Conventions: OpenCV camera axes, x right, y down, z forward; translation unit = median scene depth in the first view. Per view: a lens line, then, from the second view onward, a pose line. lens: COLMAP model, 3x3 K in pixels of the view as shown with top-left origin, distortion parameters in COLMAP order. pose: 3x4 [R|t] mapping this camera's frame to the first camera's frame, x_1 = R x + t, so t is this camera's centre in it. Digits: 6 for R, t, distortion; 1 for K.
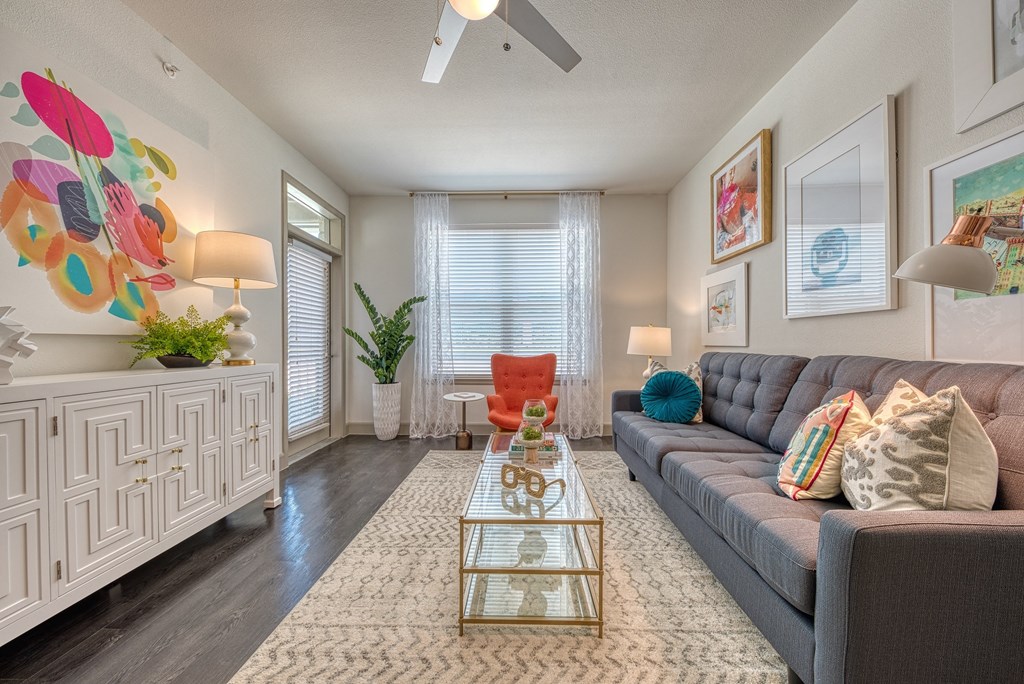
lens RADIAL K [[350.7, 0, 515.1], [0, 350.7, 344.9], [0, 0, 1]] dist [0.009924, -0.006545]
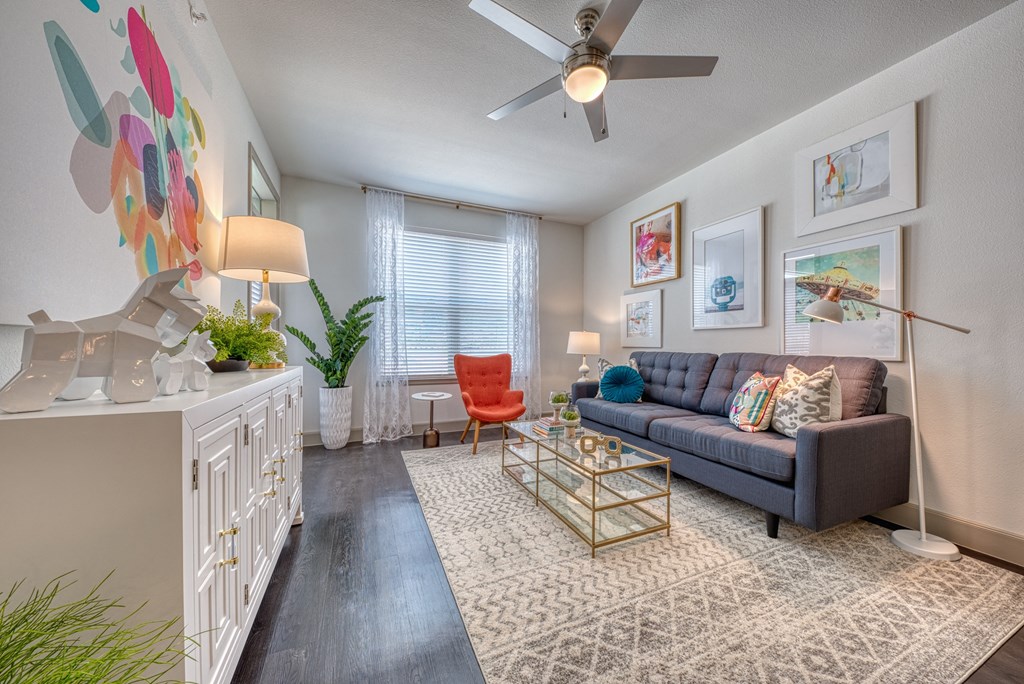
lens RADIAL K [[350.7, 0, 515.1], [0, 350.7, 344.9], [0, 0, 1]] dist [0.009924, -0.006545]
pose [[0.907450, 0.003285, 0.420148, -0.514590], [-0.002020, 0.999992, -0.003455, 0.000035], [-0.420156, 0.002287, 0.907449, -0.059671]]
